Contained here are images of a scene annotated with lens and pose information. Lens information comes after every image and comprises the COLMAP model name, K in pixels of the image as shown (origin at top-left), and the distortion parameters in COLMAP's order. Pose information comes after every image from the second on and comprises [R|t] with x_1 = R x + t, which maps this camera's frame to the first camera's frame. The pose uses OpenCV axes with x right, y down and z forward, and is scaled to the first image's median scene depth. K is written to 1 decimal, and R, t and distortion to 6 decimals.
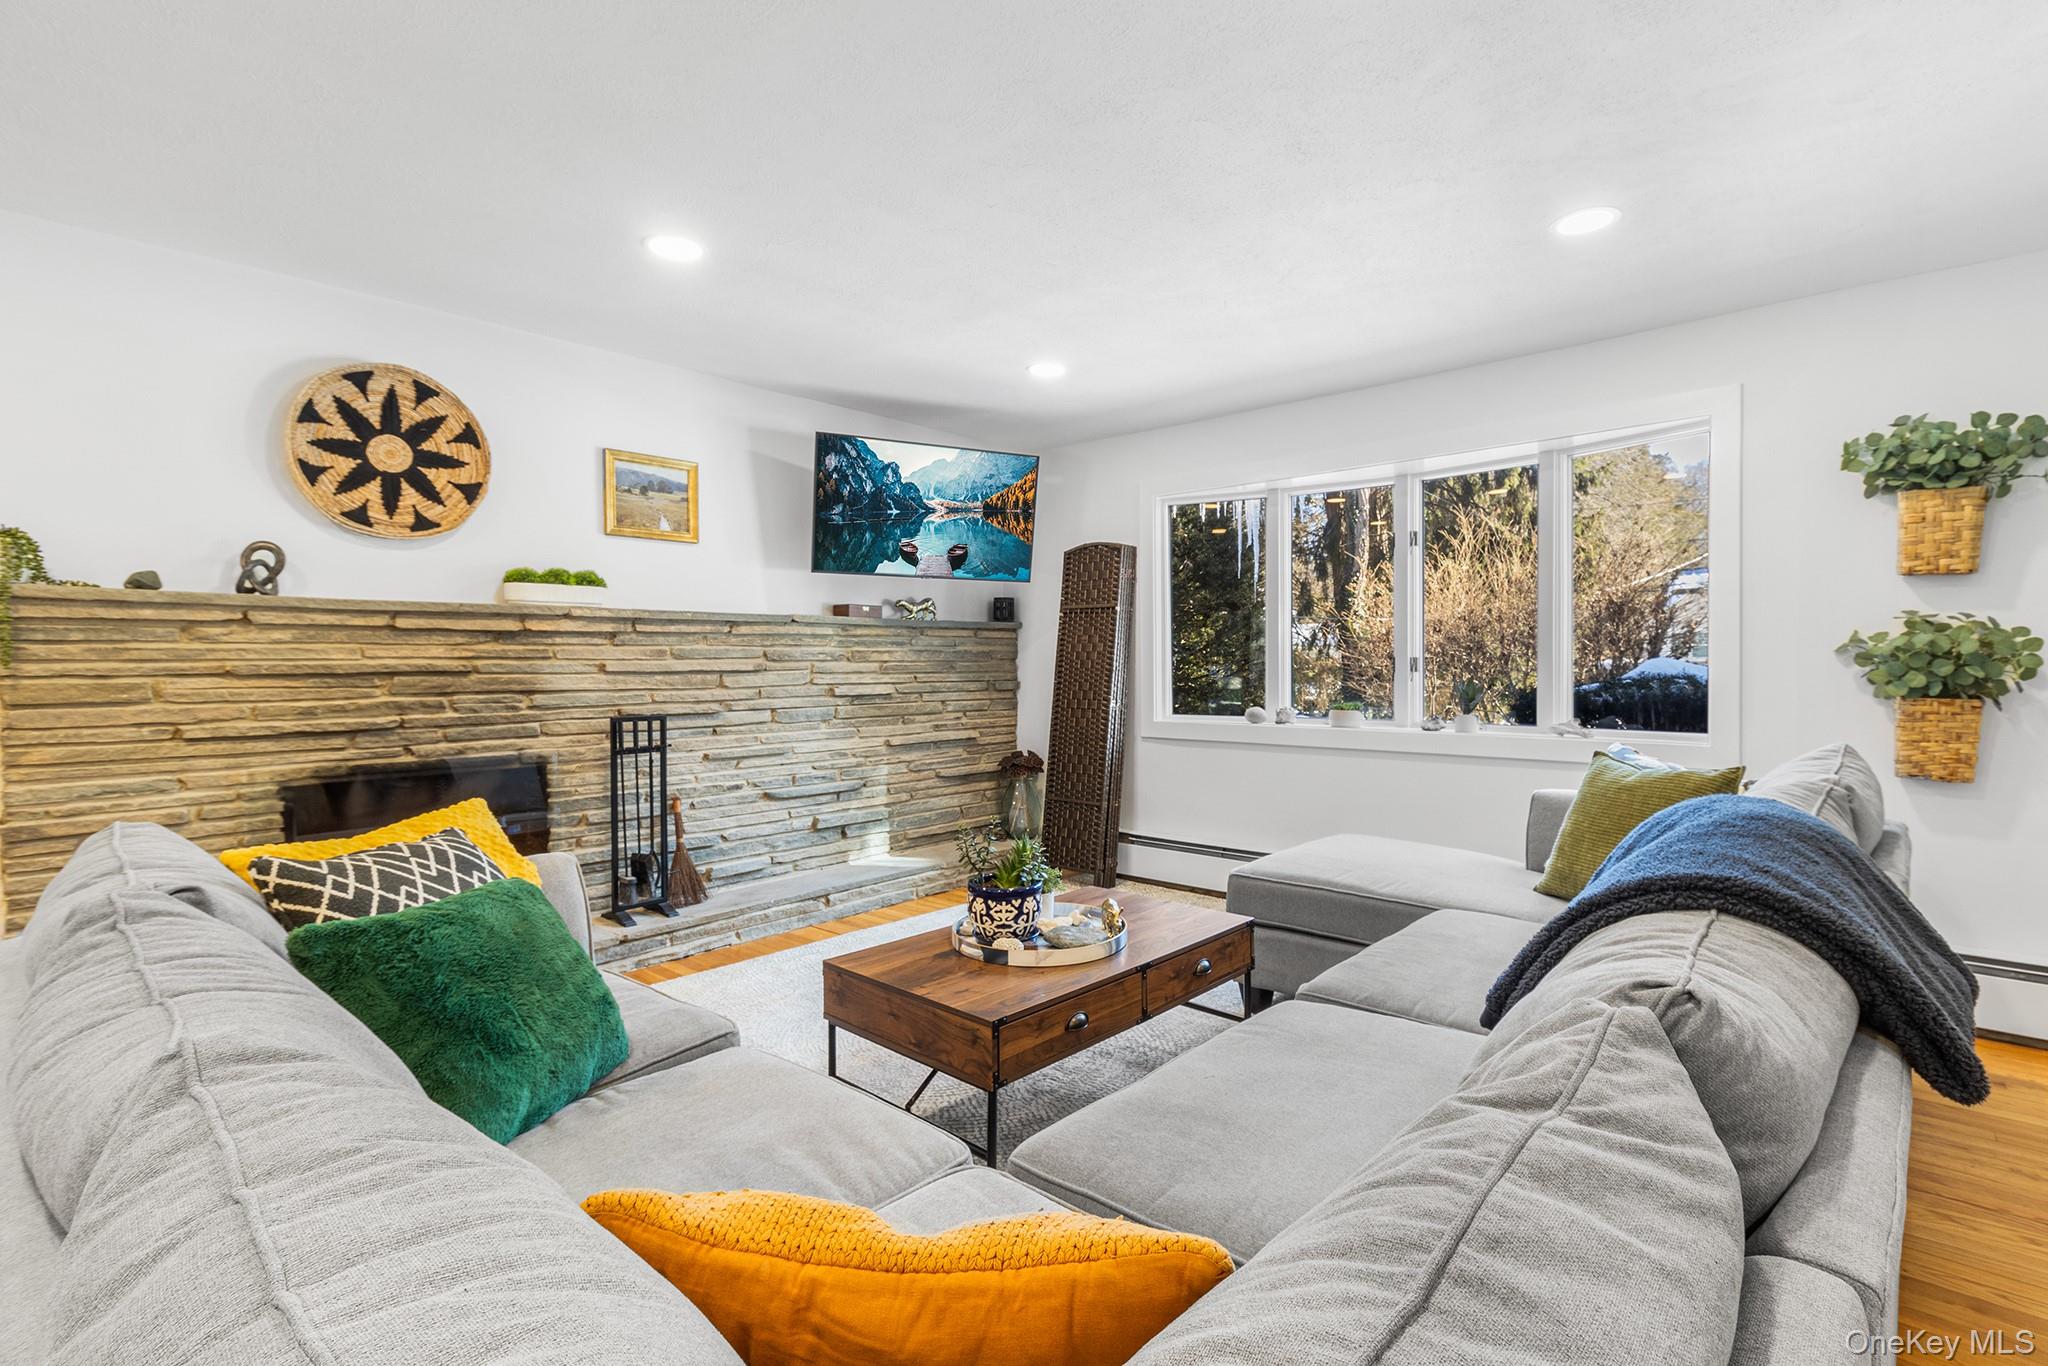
lens RADIAL K [[957.1, 0, 1025.8], [0, 957.1, 680.6], [0, 0, 1]] dist [0.007477, -0.001619]
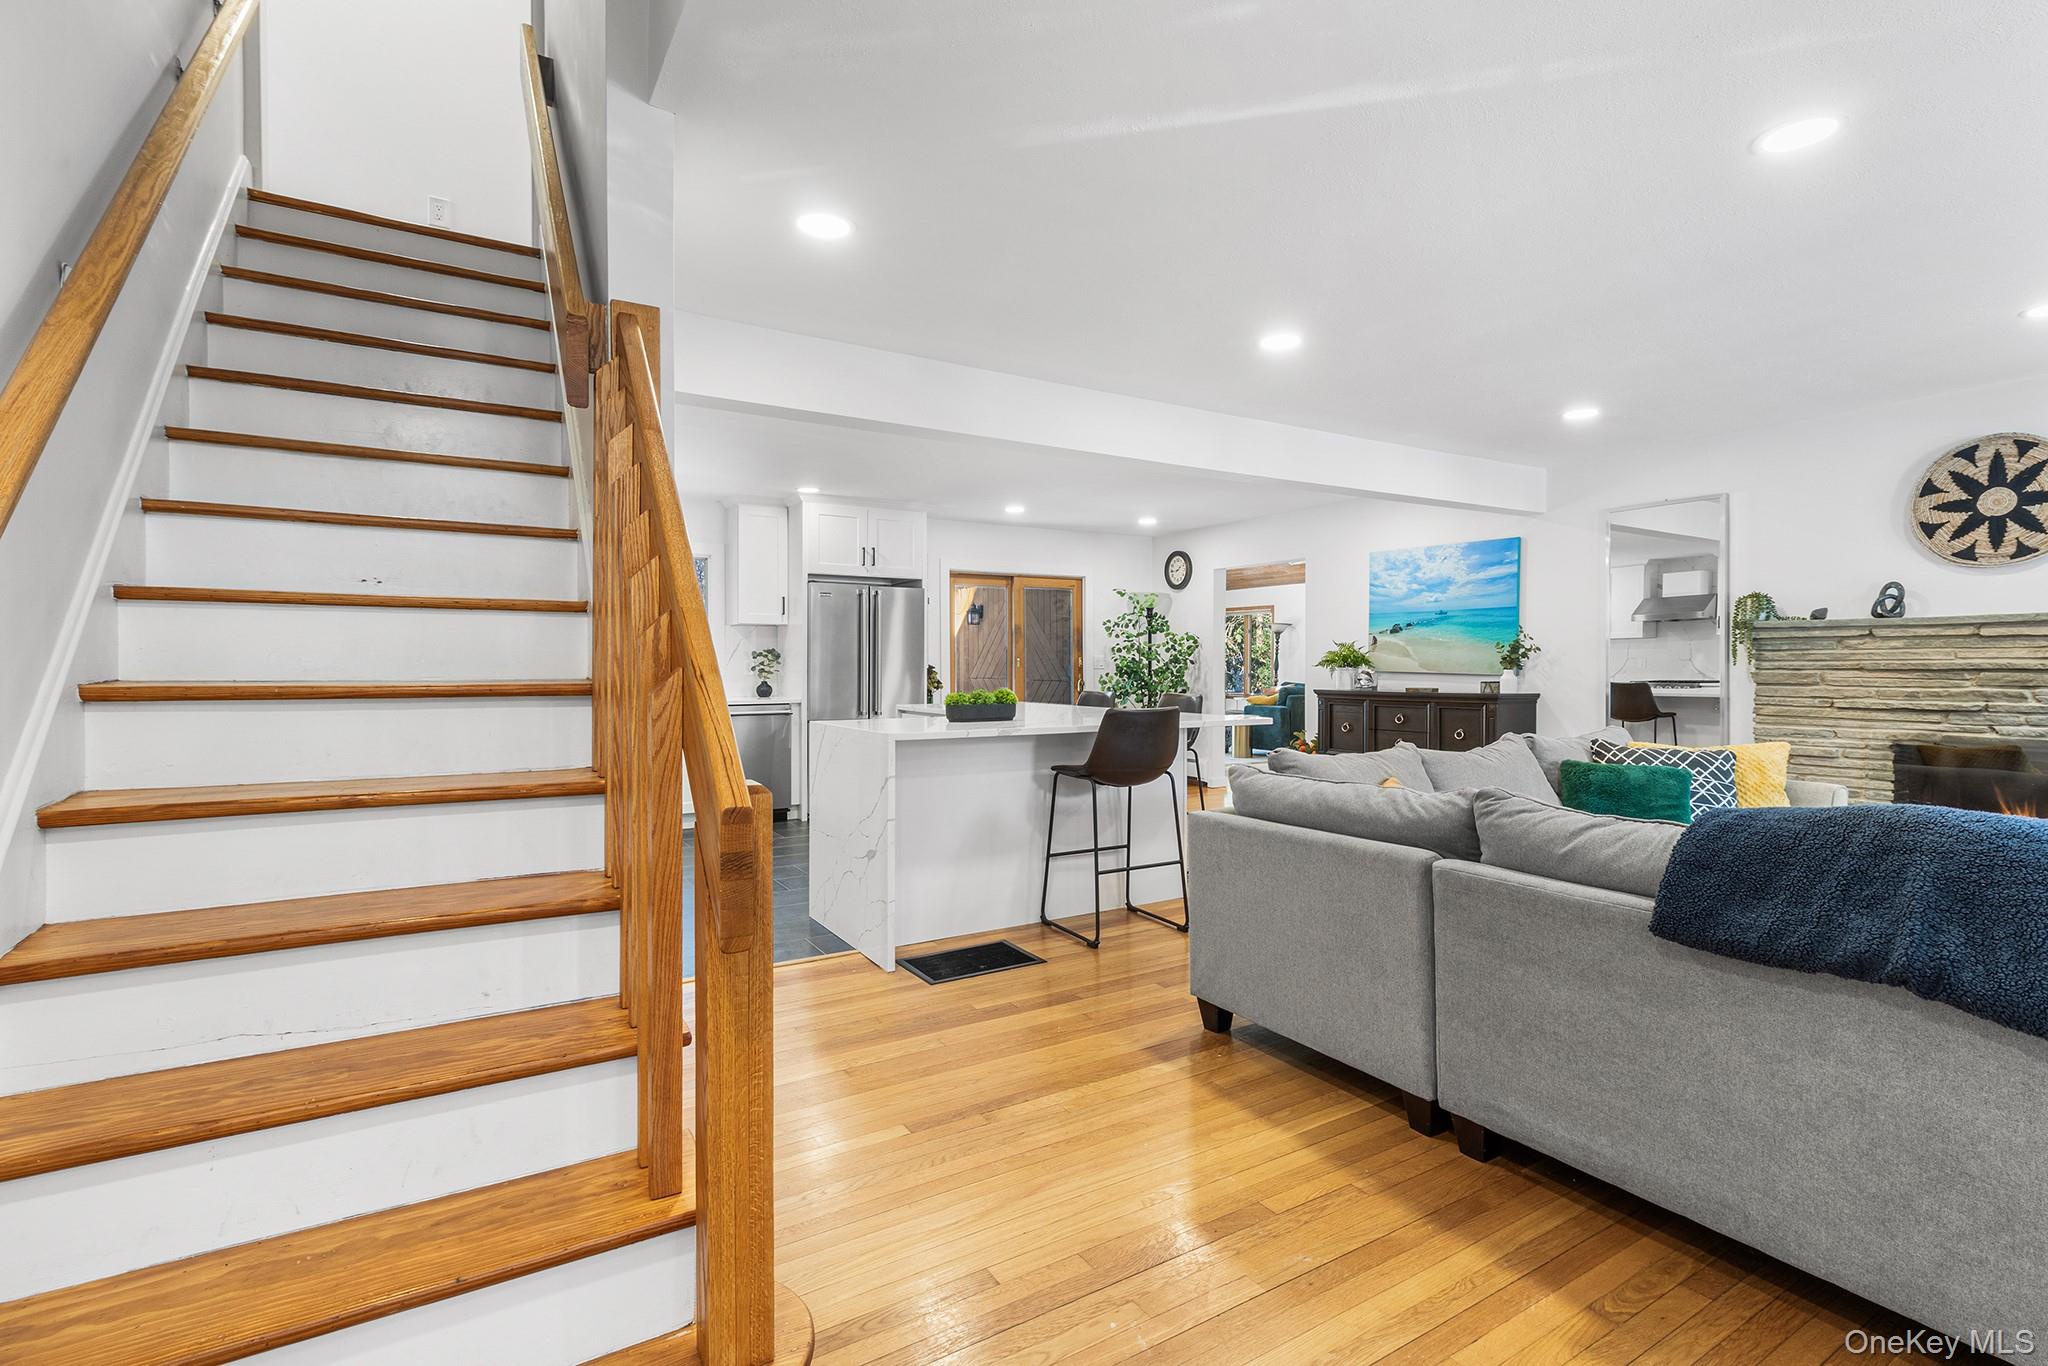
lens RADIAL K [[957.1, 0, 1064.1], [0, 957.1, 673.7], [0, 0, 1]] dist [0.007477, -0.001619]
pose [[-0.266498, 0.016449, -0.963695, 0.884776], [-0.014714, 0.999668, 0.021131, -0.010810], [0.963723, 0.019811, -0.266167, 0.122966]]
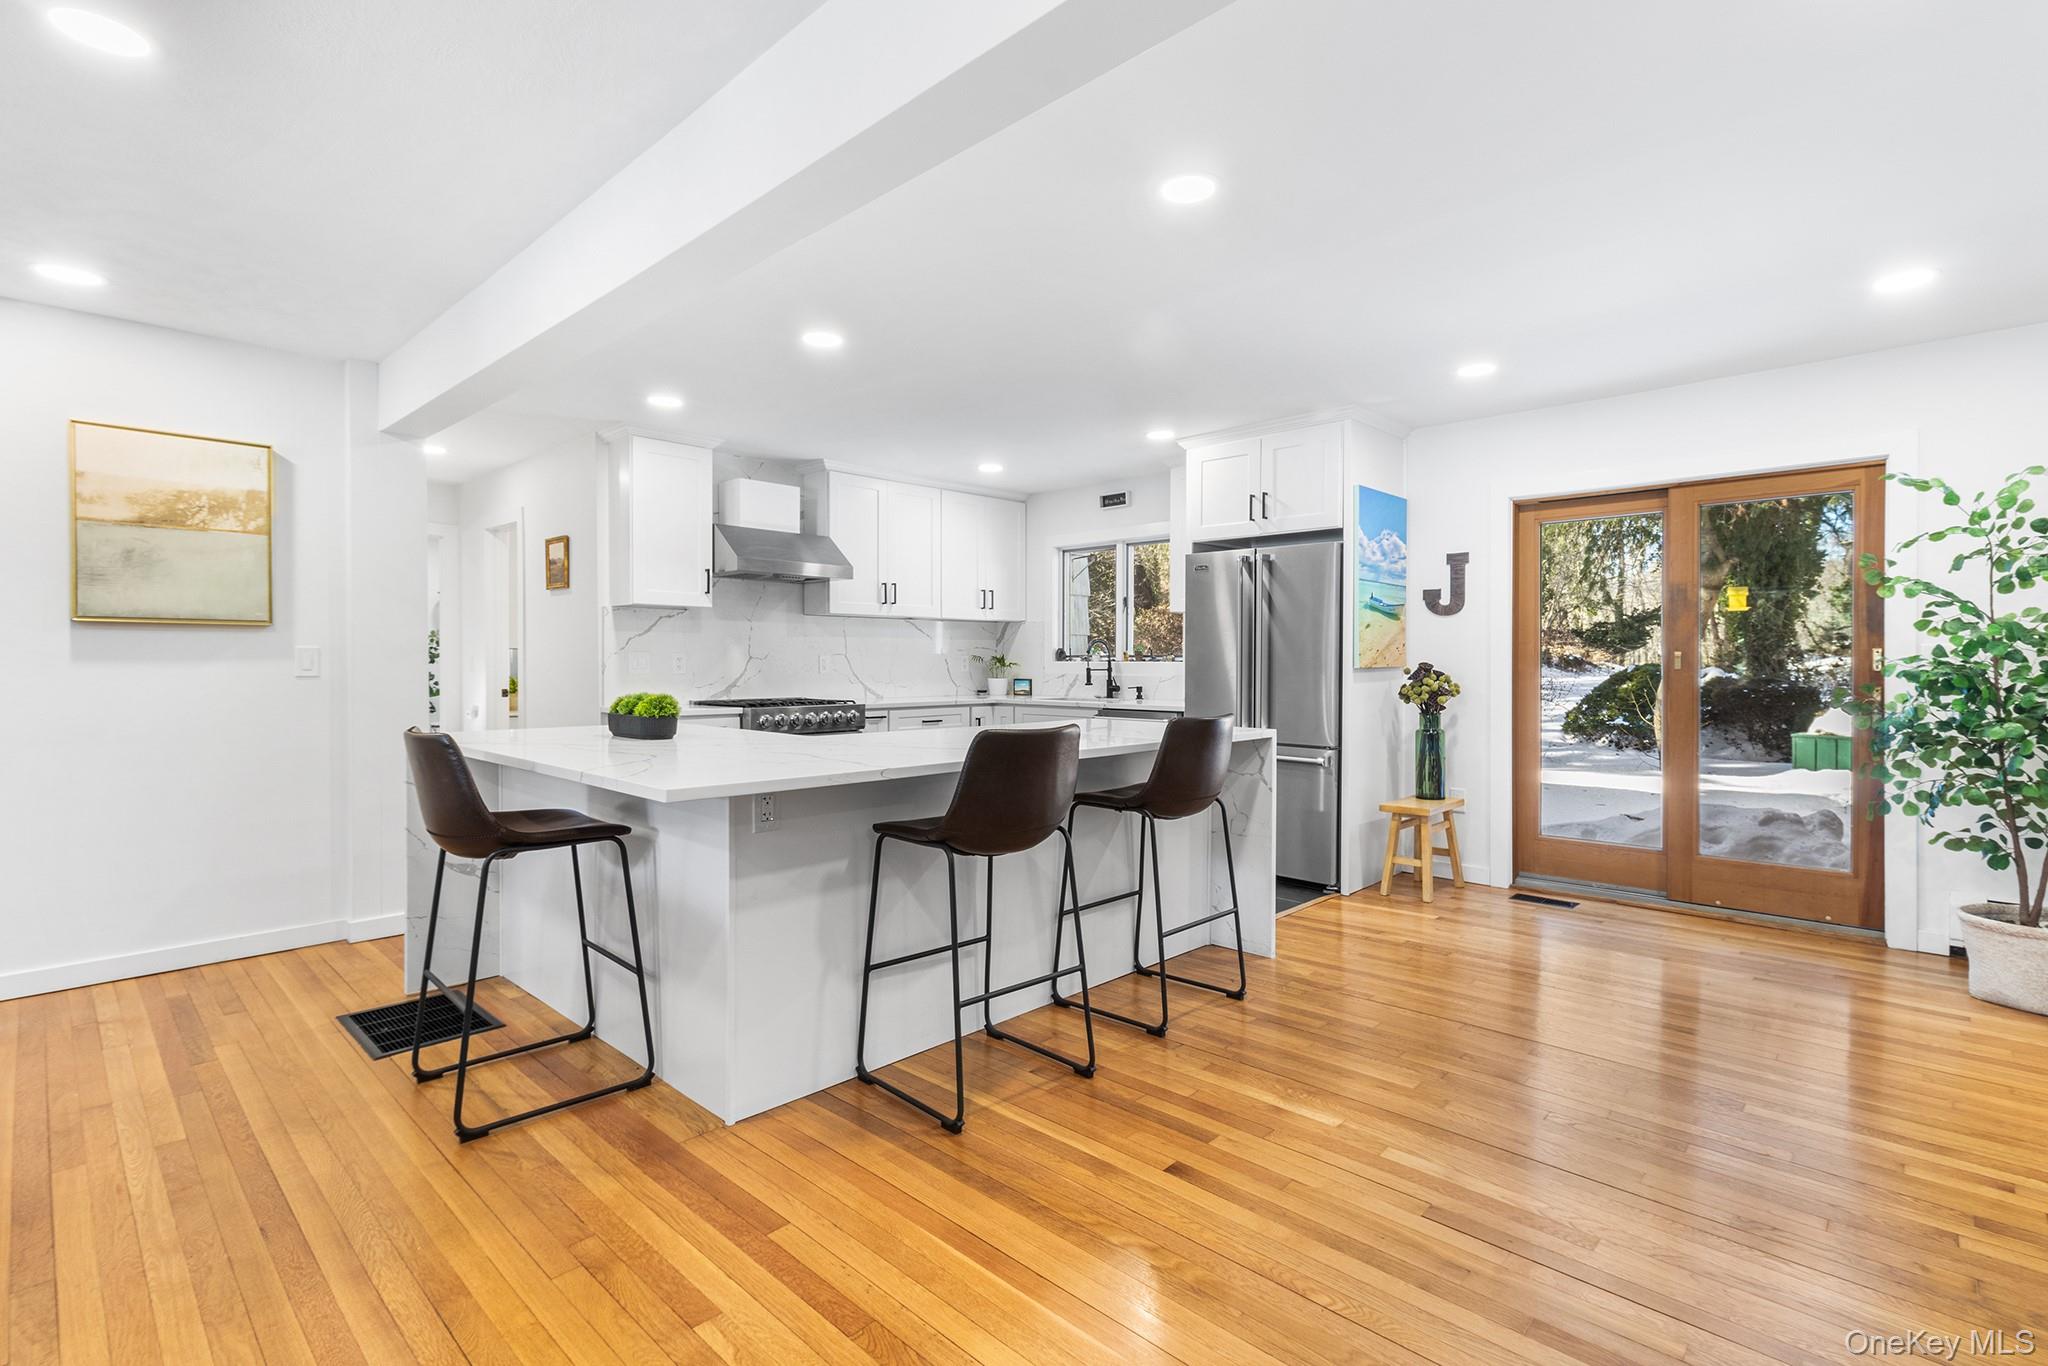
lens RADIAL K [[957.1, 0, 1051.5], [0, 957.1, 671.3], [0, 0, 1]] dist [0.007477, -0.001619]
pose [[-0.999858, 0.003156, 0.016530, -0.719555], [0.003620, 0.999598, 0.028107, -0.008358], [-0.016435, 0.028162, -0.999468, 0.607456]]
